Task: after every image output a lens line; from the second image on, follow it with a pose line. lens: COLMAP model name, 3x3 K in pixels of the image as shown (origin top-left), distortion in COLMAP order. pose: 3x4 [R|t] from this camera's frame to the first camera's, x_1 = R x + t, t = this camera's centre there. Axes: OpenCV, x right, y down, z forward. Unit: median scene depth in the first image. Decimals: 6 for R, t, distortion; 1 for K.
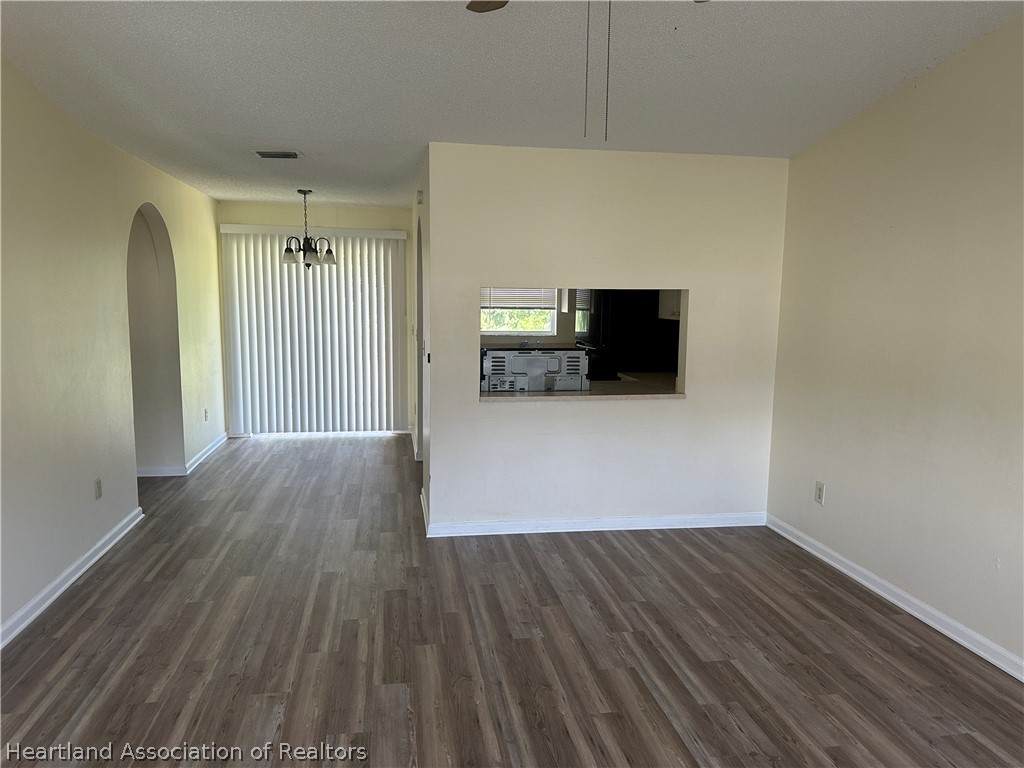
lens RADIAL K [[716.7, 0, 512.0], [0, 716.7, 384.0], [0, 0, 1]] dist [0.026795, -0.003050]
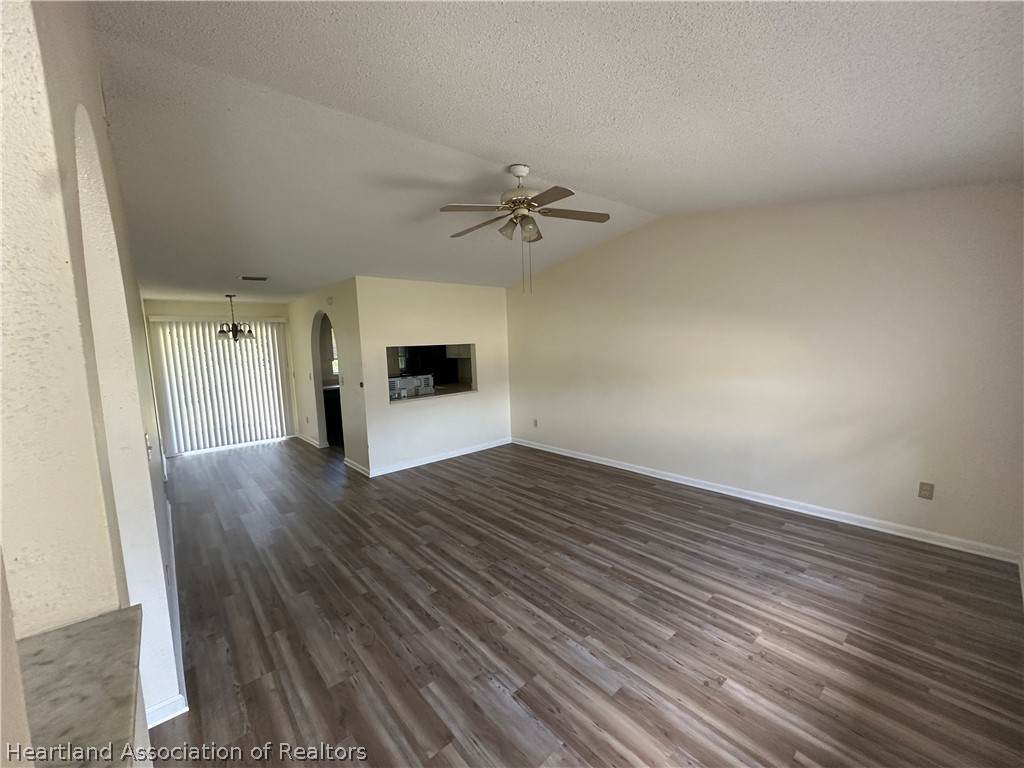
lens RADIAL K [[405.8, 0, 512.0], [0, 405.8, 384.0], [0, 0, 1]] dist [0.000691, -0.000025]
pose [[0.852281, -0.100405, 0.513358, -0.326415], [0.116400, 0.993202, 0.001007, 0.007509], [-0.509969, 0.058896, 0.858174, -0.148282]]
